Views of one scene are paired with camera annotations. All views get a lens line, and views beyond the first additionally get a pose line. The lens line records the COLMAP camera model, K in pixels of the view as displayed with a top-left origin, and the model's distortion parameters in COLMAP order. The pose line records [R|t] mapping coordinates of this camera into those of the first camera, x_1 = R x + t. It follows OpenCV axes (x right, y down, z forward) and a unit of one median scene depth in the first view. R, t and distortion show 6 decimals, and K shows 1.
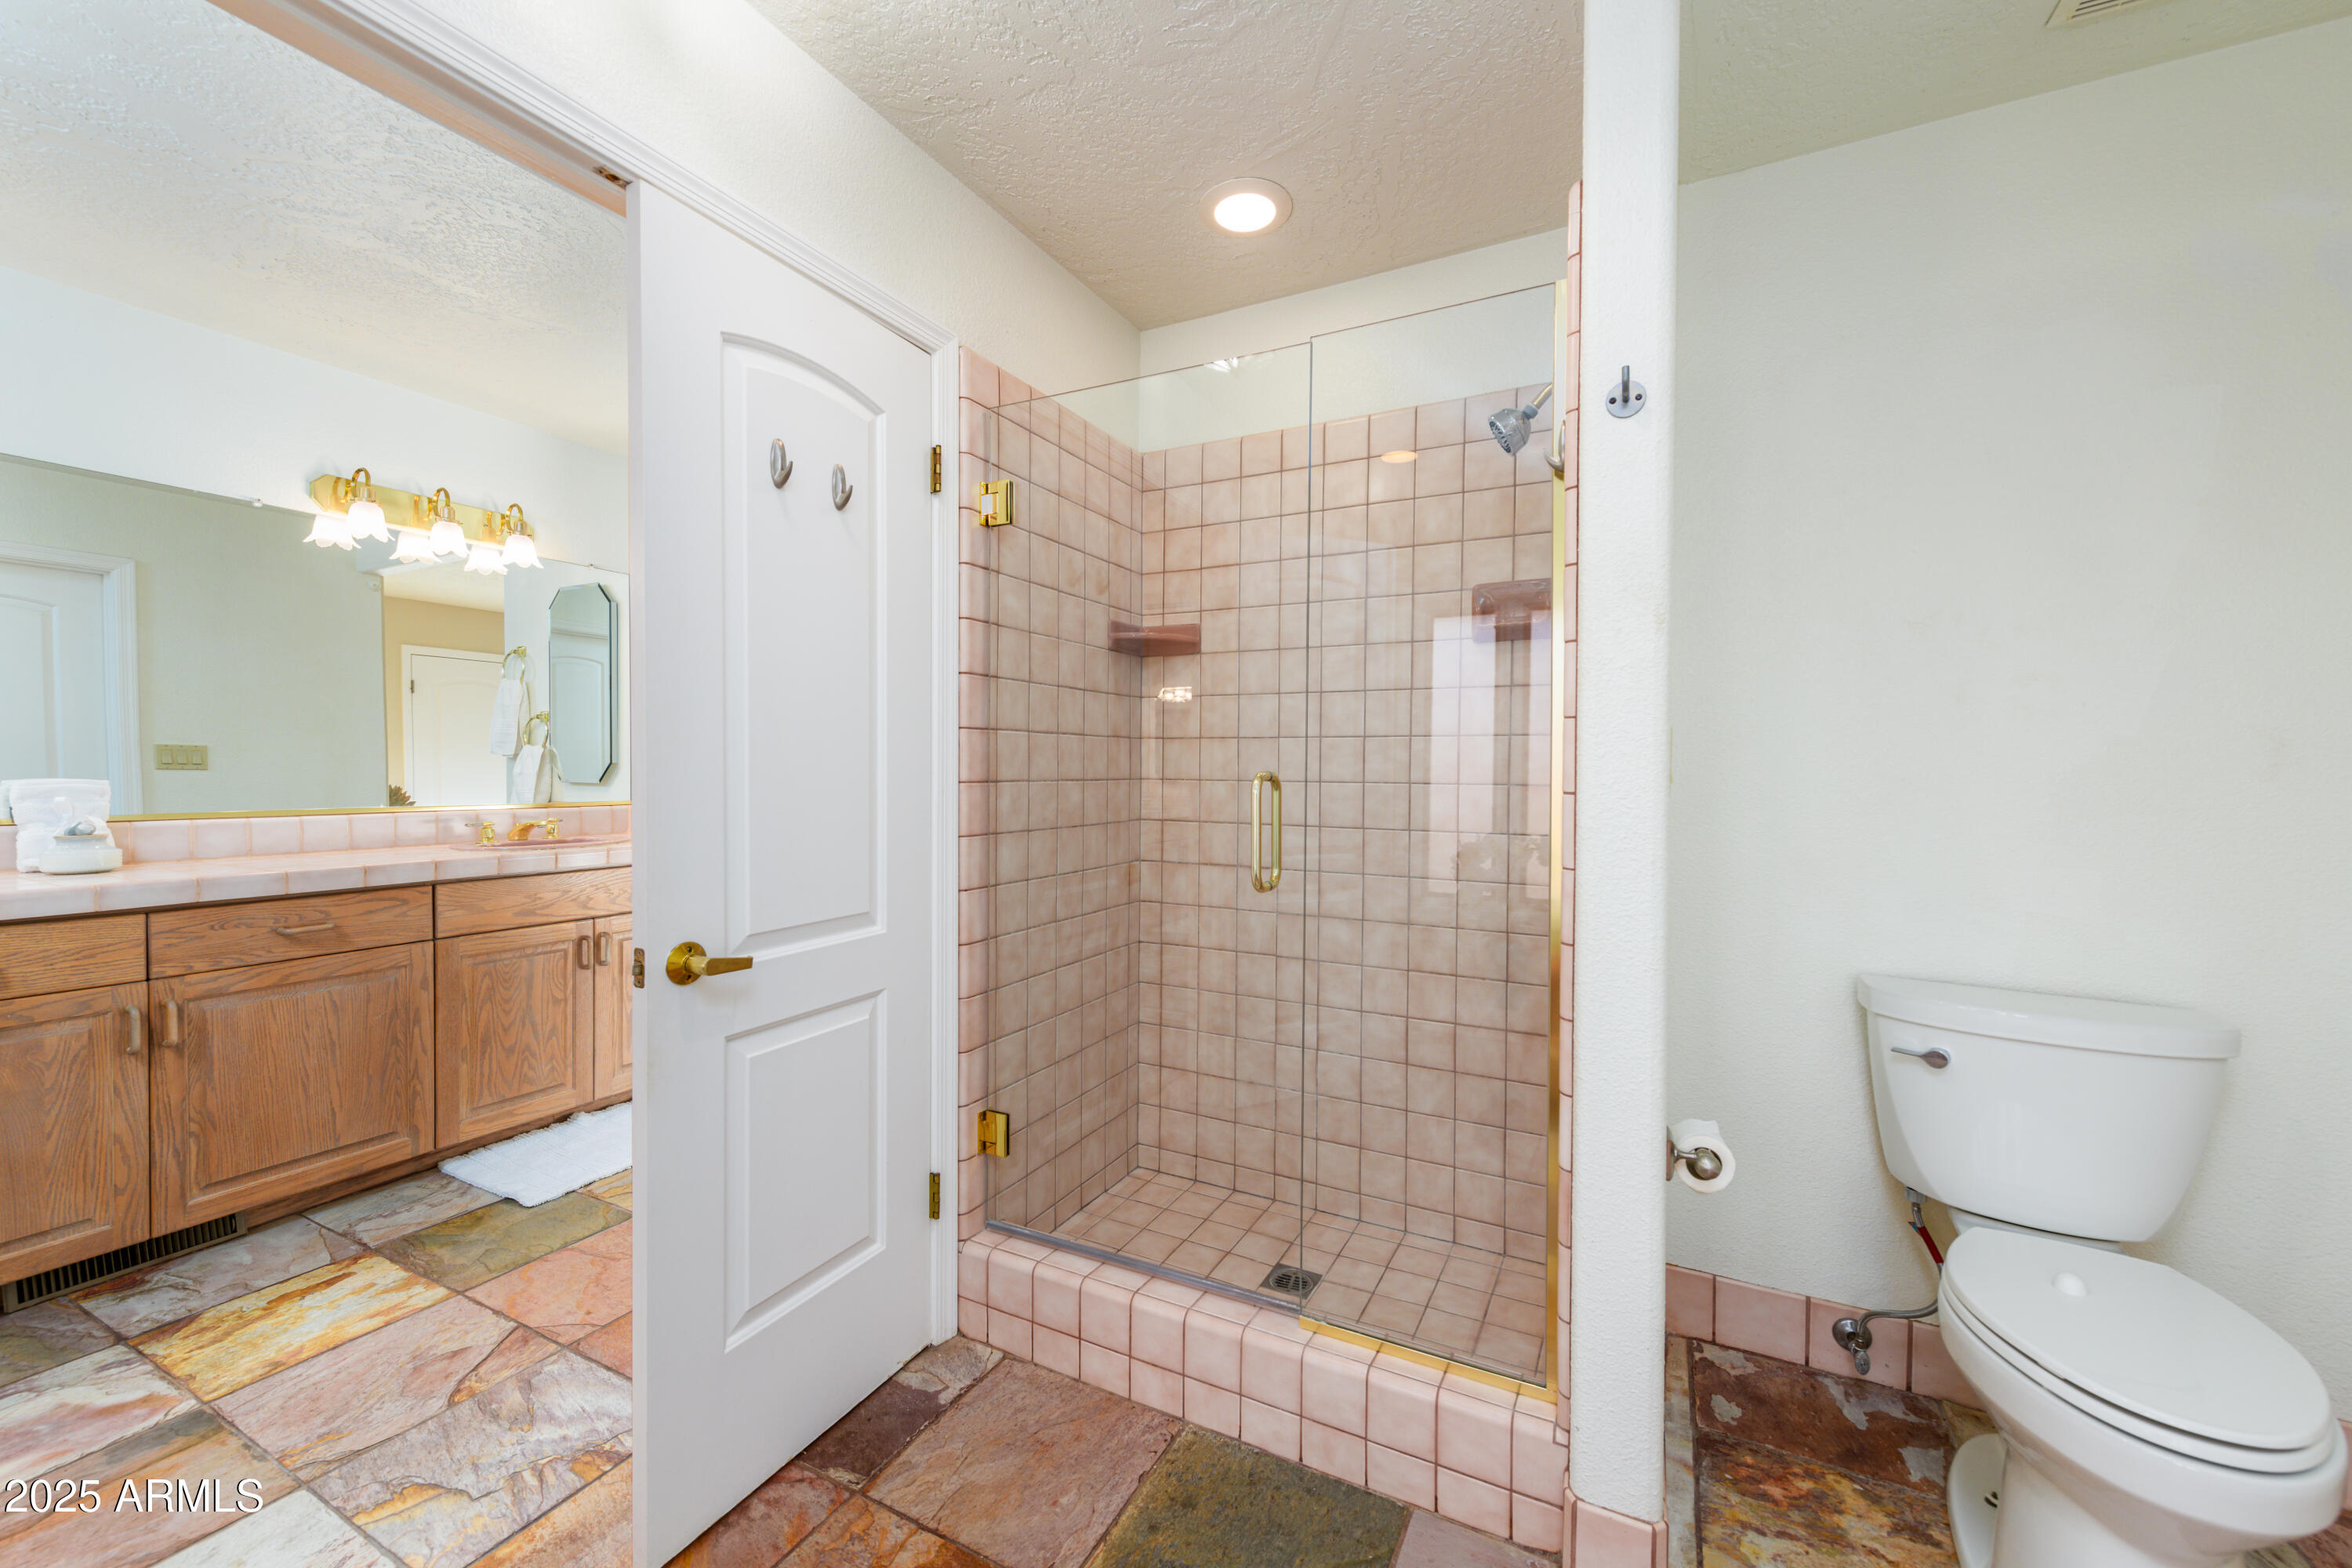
lens RADIAL K [[931.9, 0, 1172.0], [0, 931.9, 779.1], [0, 0, 1]] dist [0.007159, -0.000425]
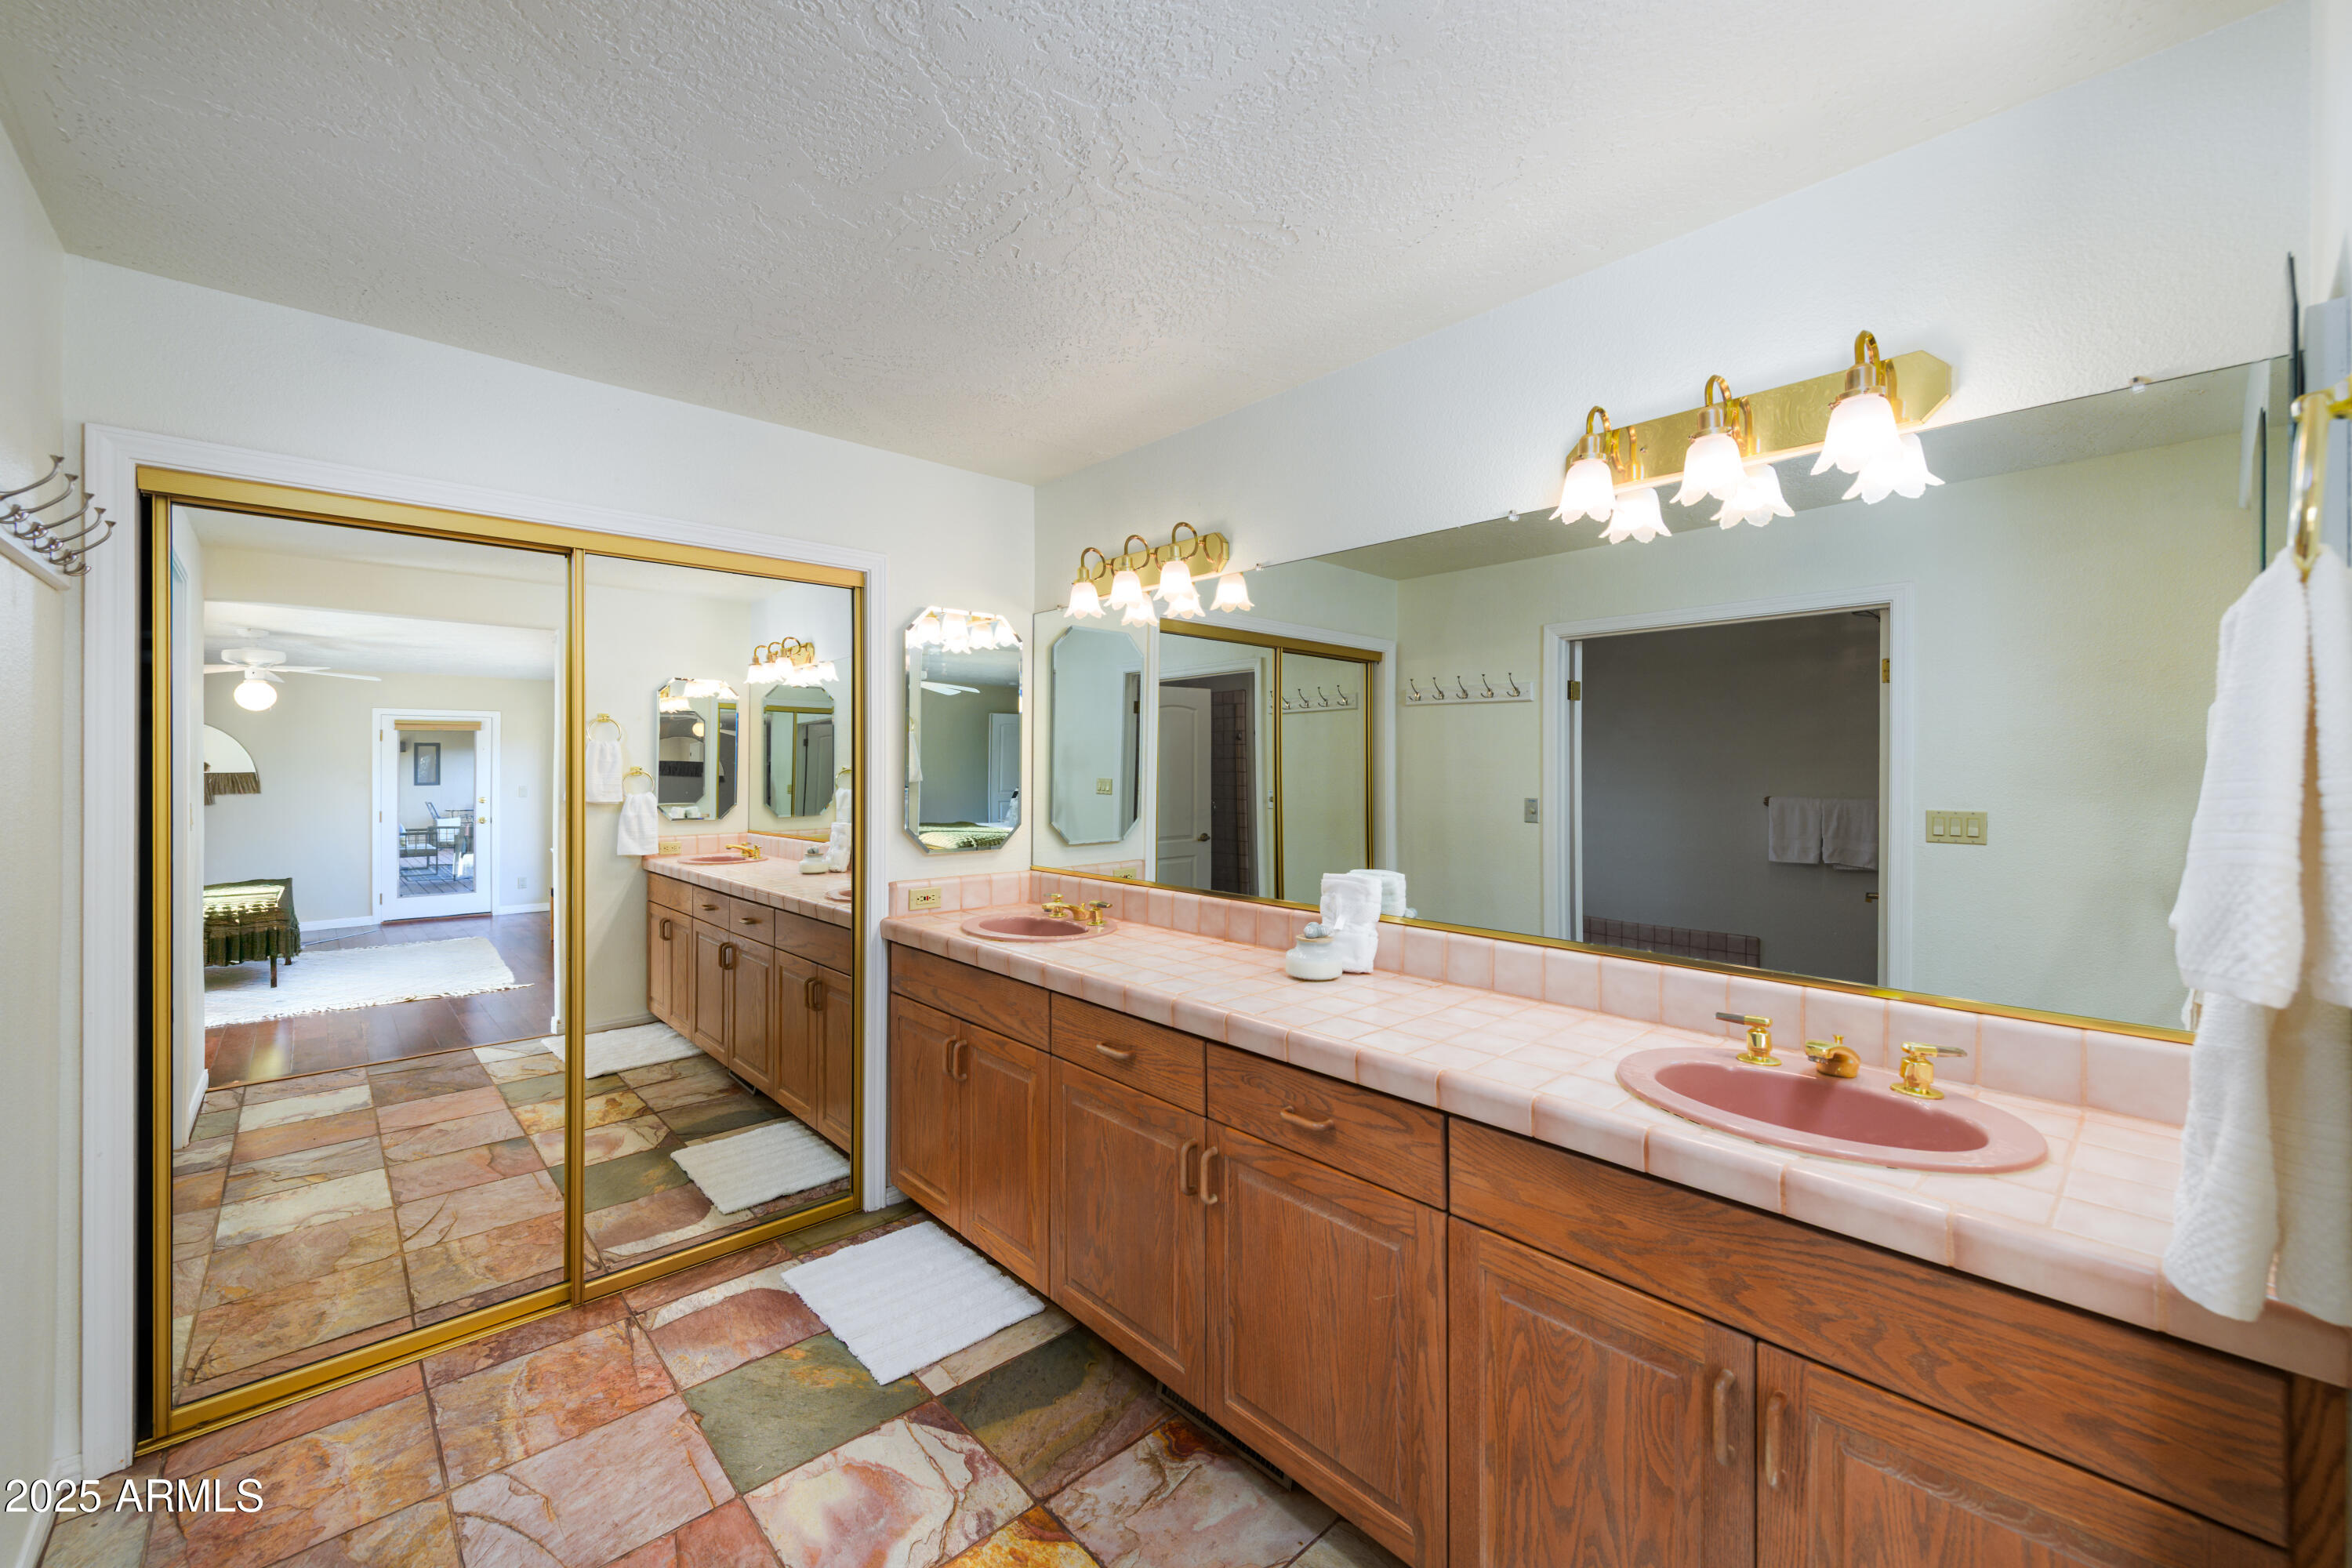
lens RADIAL K [[931.9, 0, 1179.6], [0, 931.9, 765.4], [0, 0, 1]] dist [0.007159, -0.000425]
pose [[-0.317697, -0.010418, -0.948135, -0.210649], [-0.020057, 0.999790, -0.004265, -0.098231], [0.947980, 0.017662, -0.317839, 1.078519]]
